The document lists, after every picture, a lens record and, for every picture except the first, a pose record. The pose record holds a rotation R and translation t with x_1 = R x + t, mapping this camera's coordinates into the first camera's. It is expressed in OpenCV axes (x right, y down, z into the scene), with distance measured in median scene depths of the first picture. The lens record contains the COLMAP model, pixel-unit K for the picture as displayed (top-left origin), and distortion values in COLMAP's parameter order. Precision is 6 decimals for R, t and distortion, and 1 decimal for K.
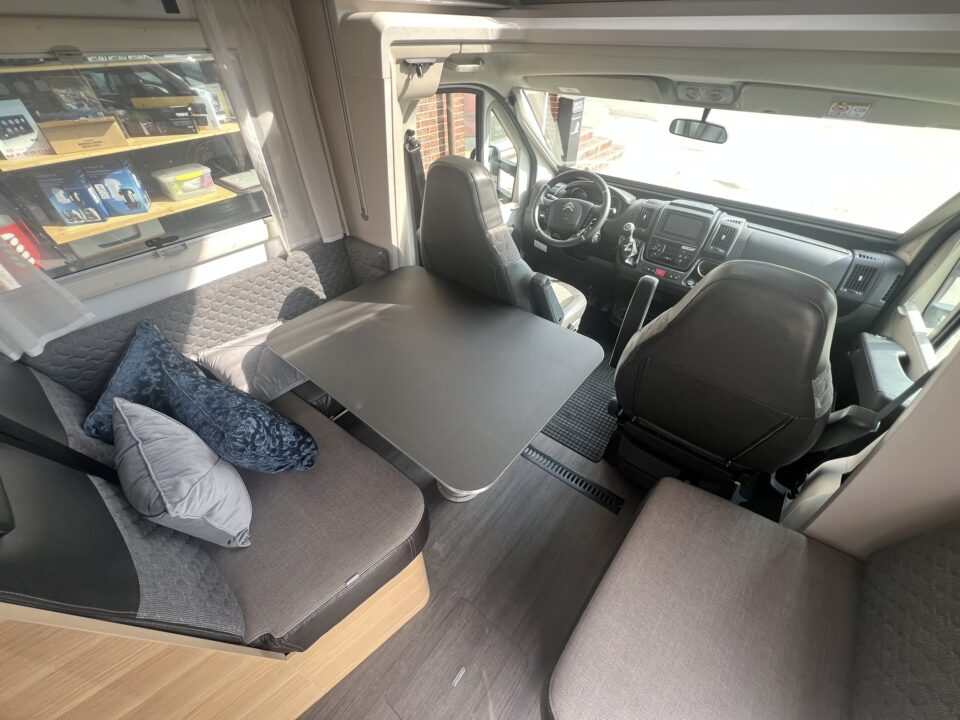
lens RADIAL K [[382.2, 0, 479.9], [0, 382.2, 360.1], [0, 0, 1]] dist [-0.003772, 0.000330]
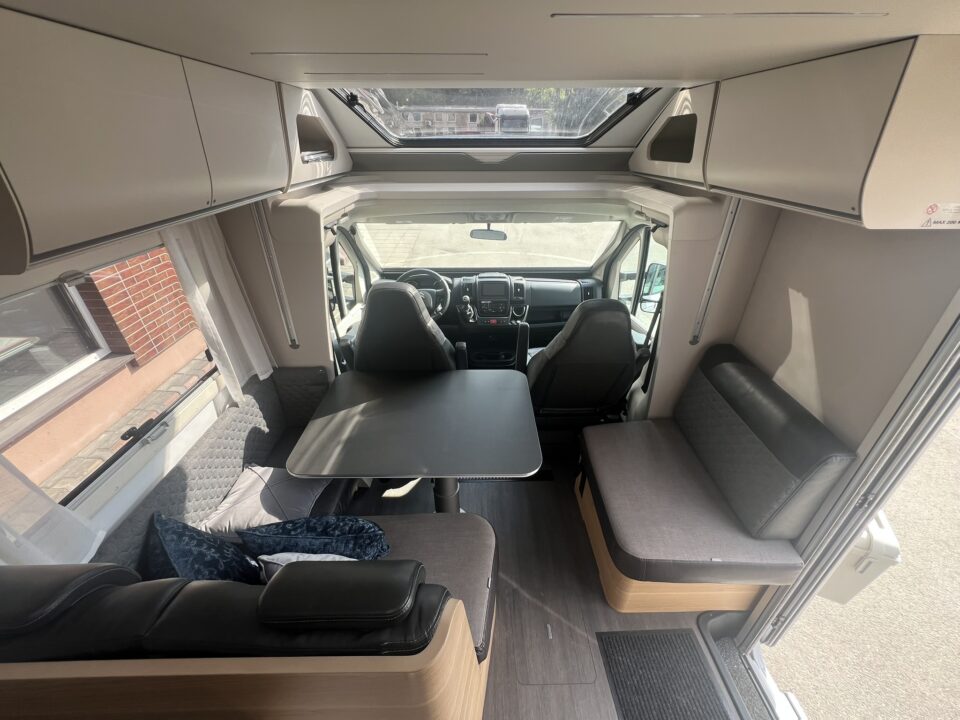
lens RADIAL K [[382.2, 0, 482.4], [0, 382.2, 358.2], [0, 0, 1]] dist [-0.003772, 0.000330]
pose [[0.771383, -0.323128, 0.548231, -0.465119], [0.420220, 0.905598, -0.057507, -0.041729], [-0.477895, 0.274737, 0.834348, -0.181666]]
